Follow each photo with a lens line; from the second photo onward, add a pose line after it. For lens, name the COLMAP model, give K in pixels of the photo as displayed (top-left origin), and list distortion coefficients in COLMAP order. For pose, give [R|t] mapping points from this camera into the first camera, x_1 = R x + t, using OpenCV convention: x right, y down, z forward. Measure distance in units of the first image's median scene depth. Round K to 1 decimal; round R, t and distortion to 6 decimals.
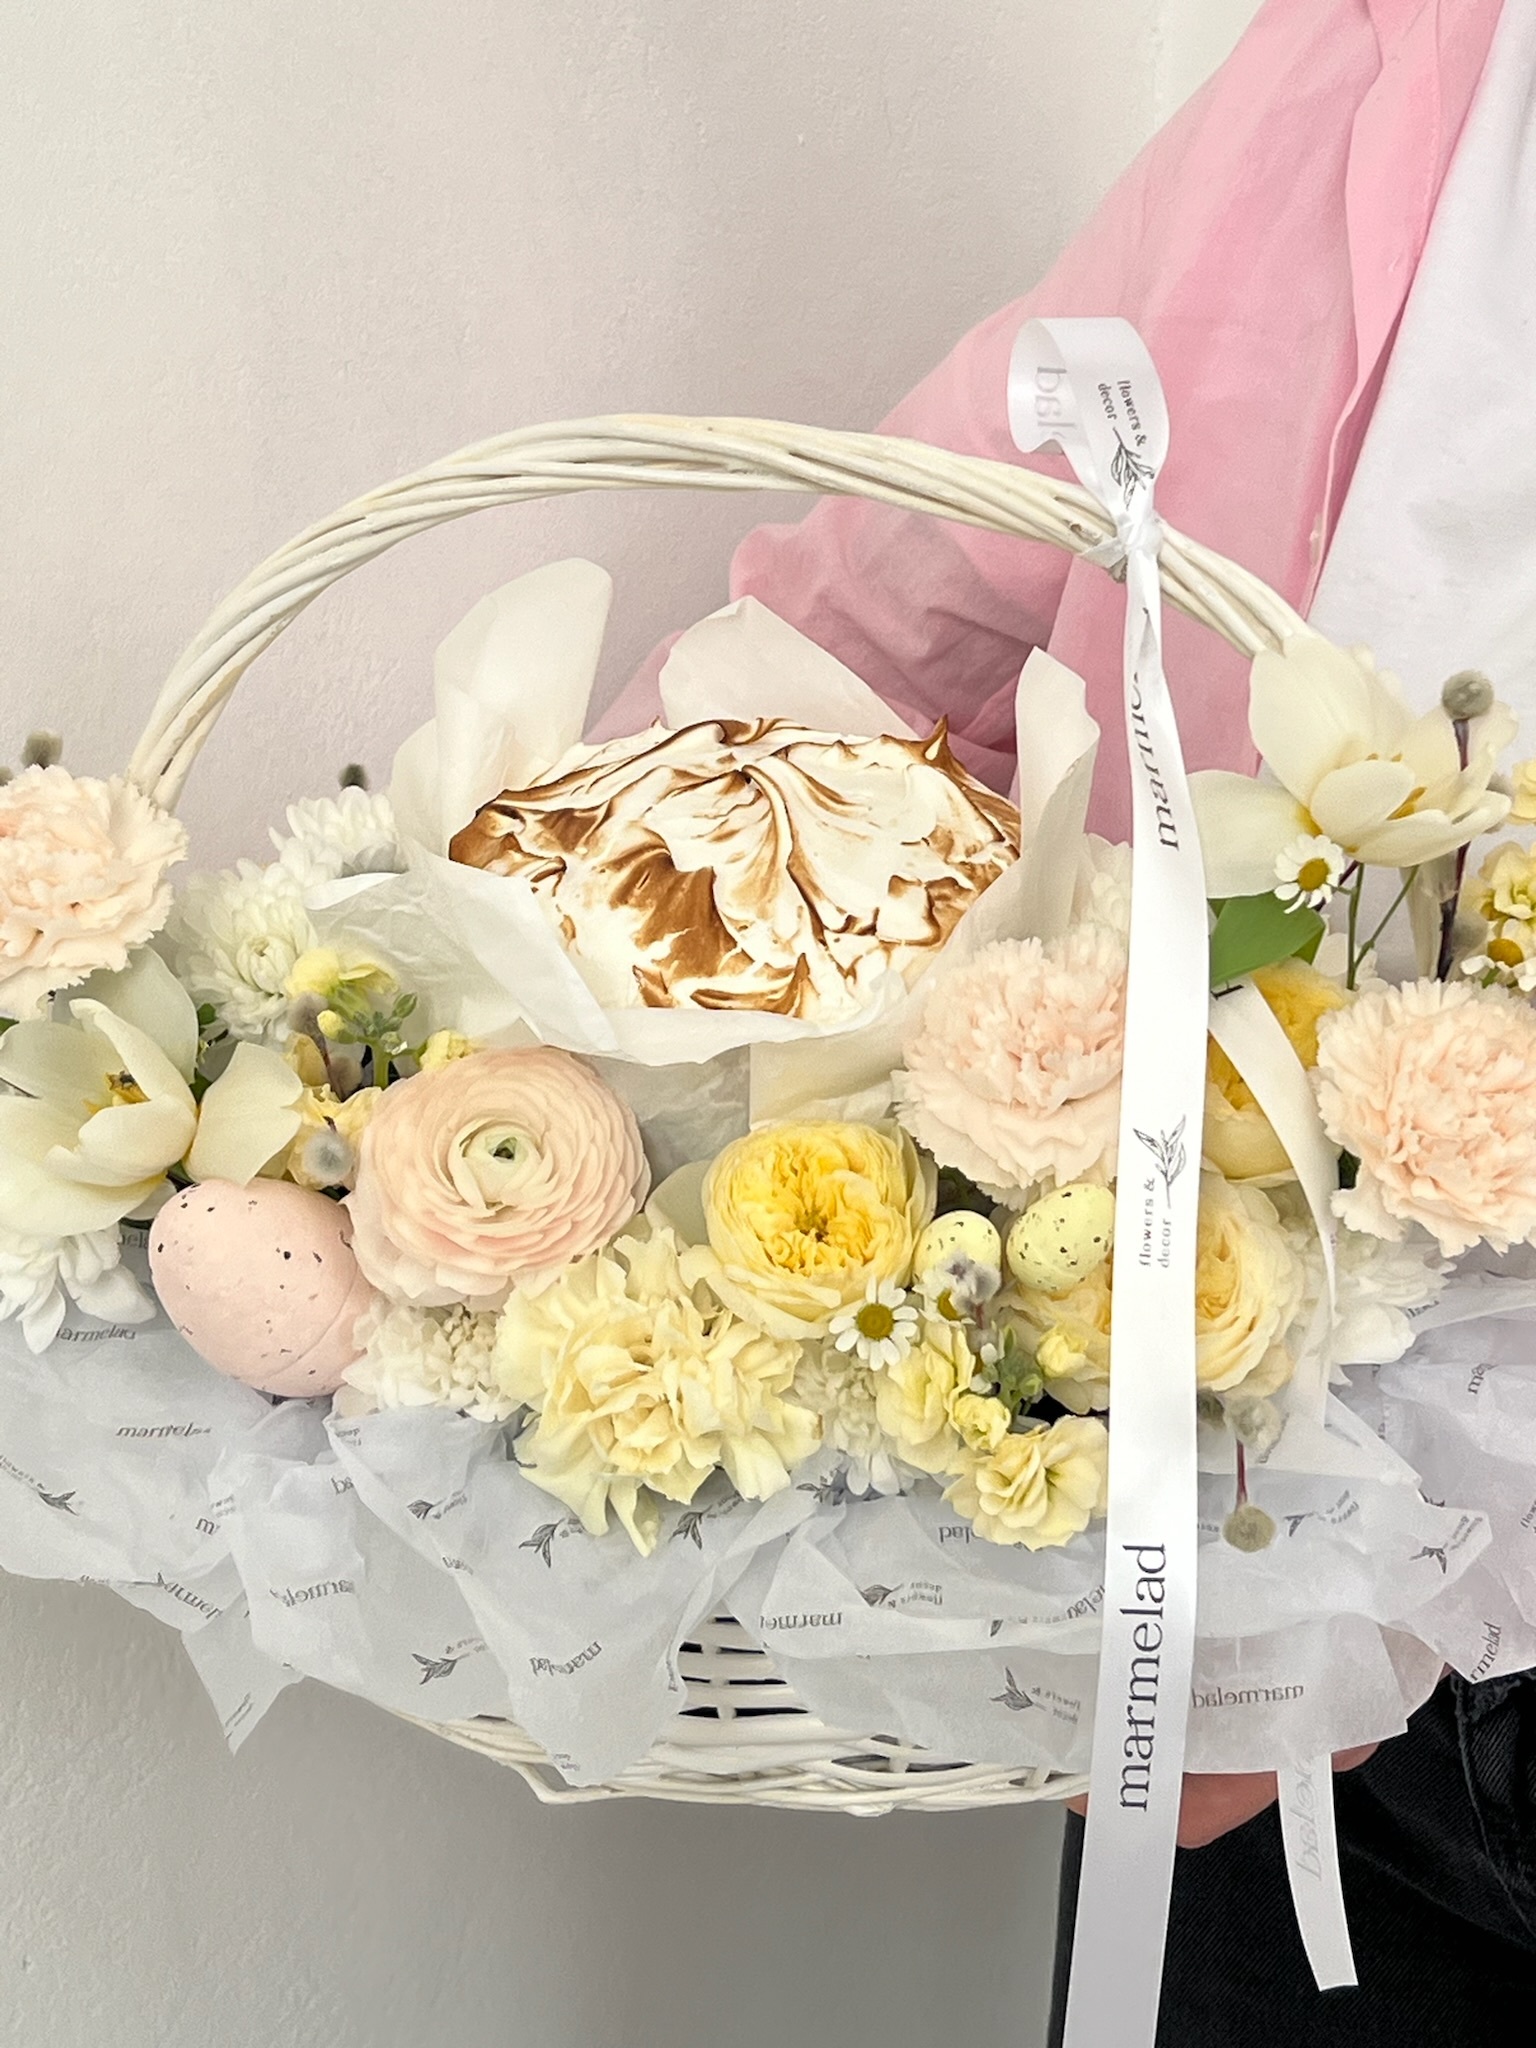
lens RADIAL K [[3964.0, 0, 771.5], [0, 3964.0, 1026.7], [0, 0, 1]] dist [0.315064, -1.722979]
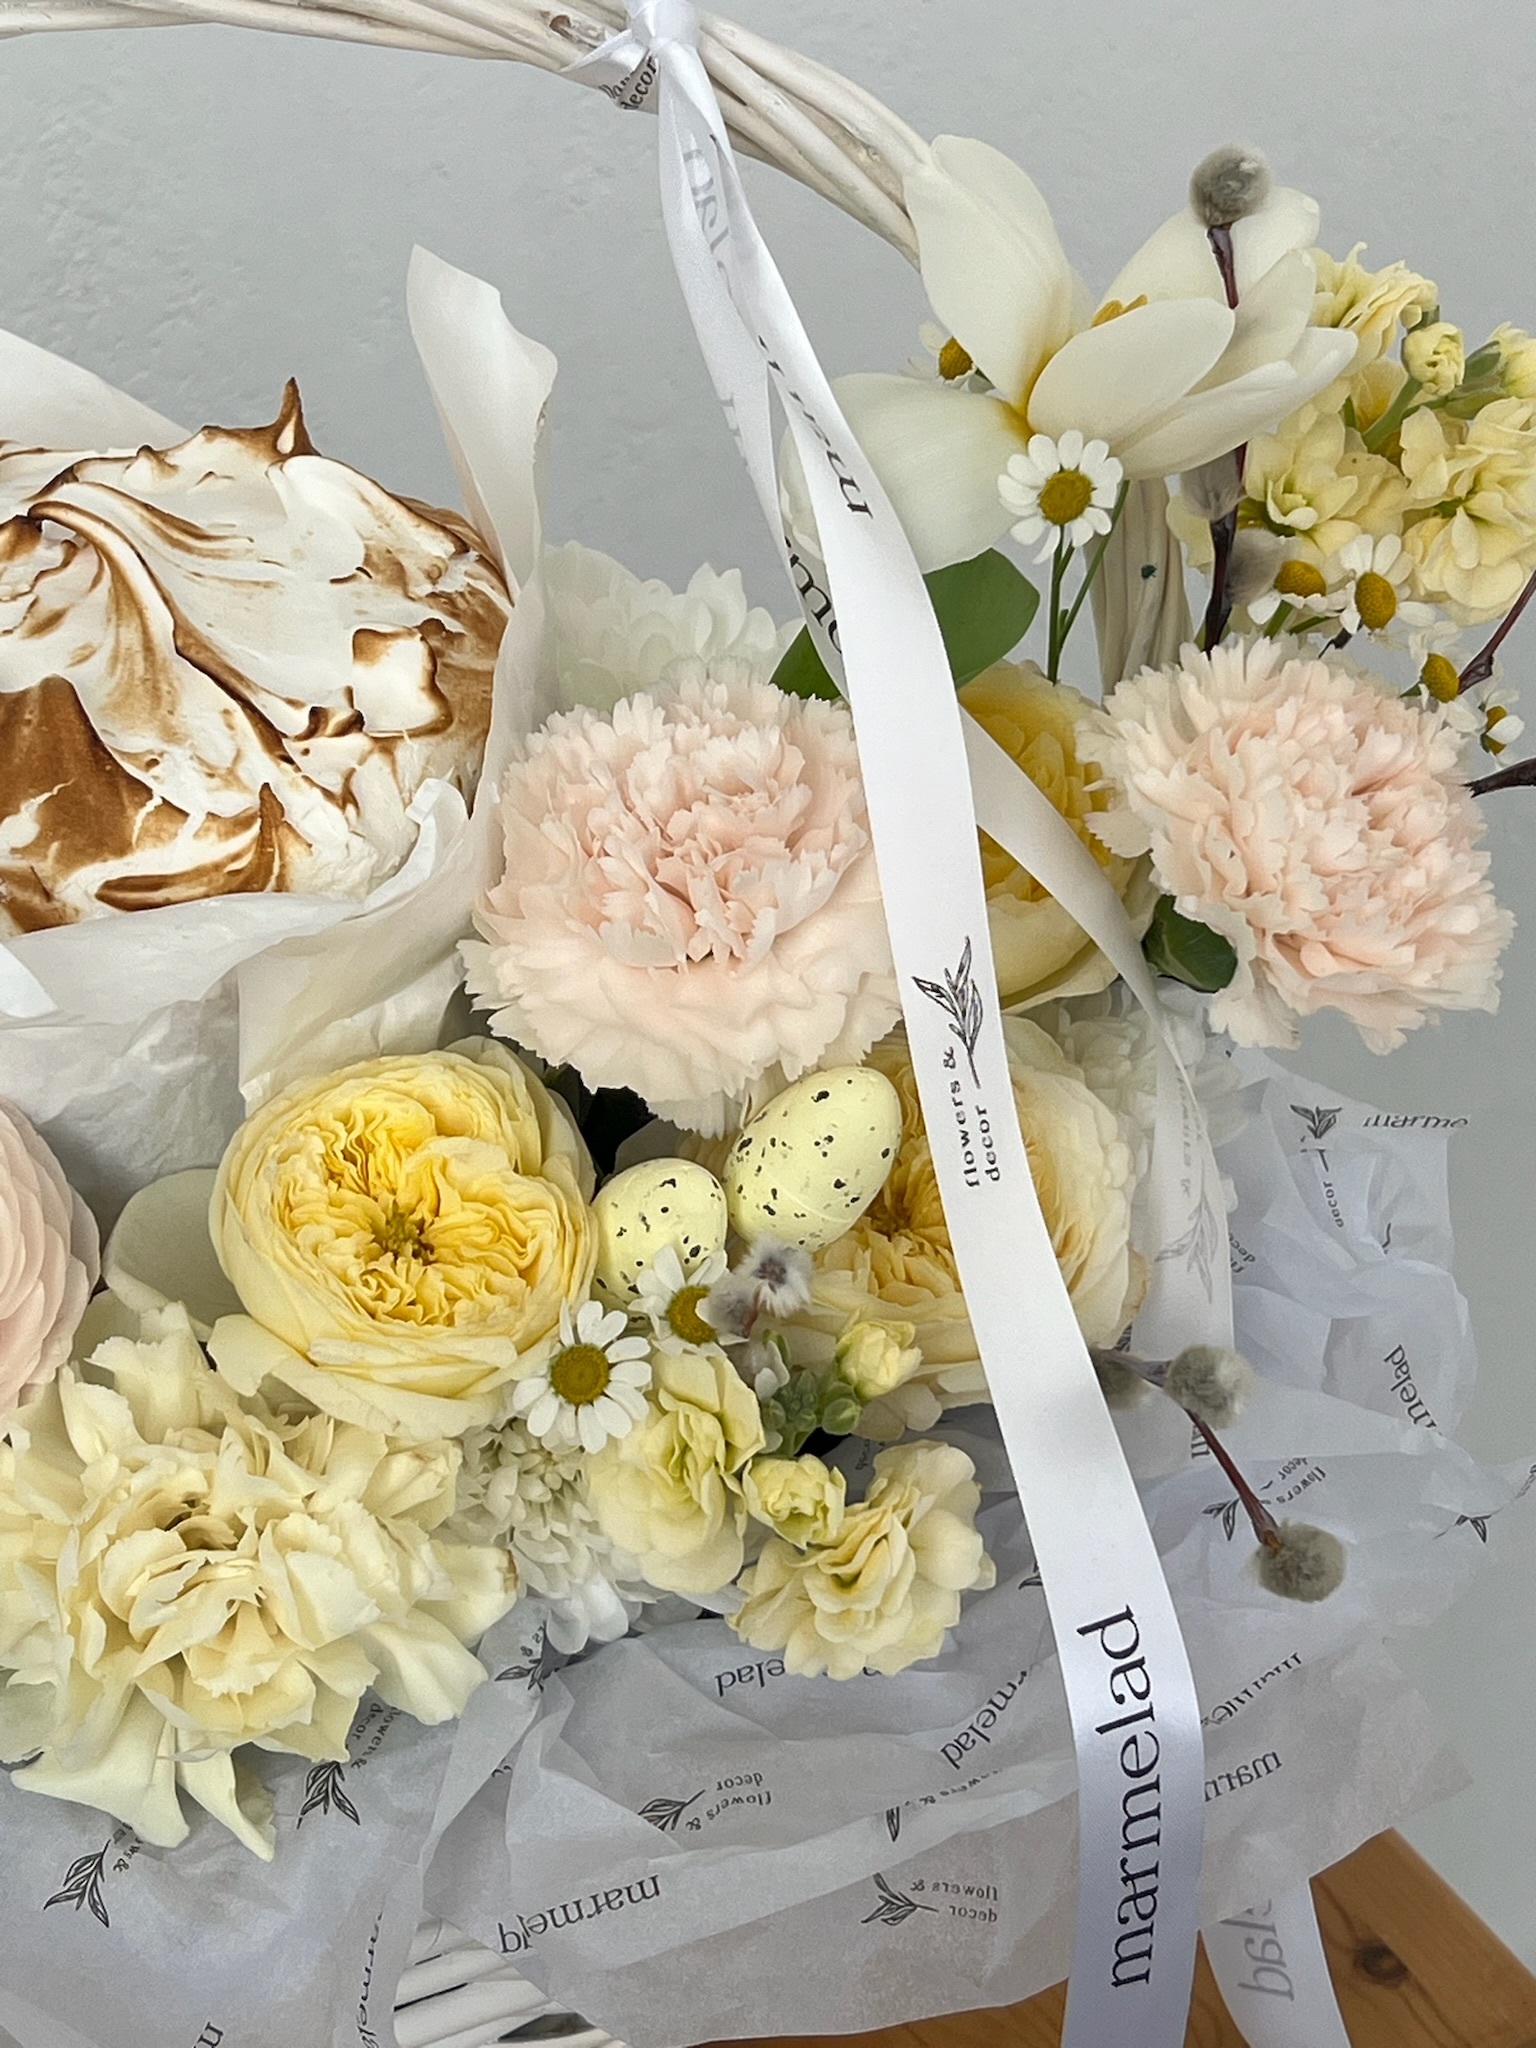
lens RADIAL K [[3898.4, 0, 757.7], [0, 3898.4, 1013.1], [0, 0, 1]] dist [0.300568, -1.447487]
pose [[0.912961, -0.229889, 0.337125, -0.129103], [0.215196, 0.973216, 0.080880, -0.016531], [-0.346689, -0.001292, 0.937979, 0.418254]]
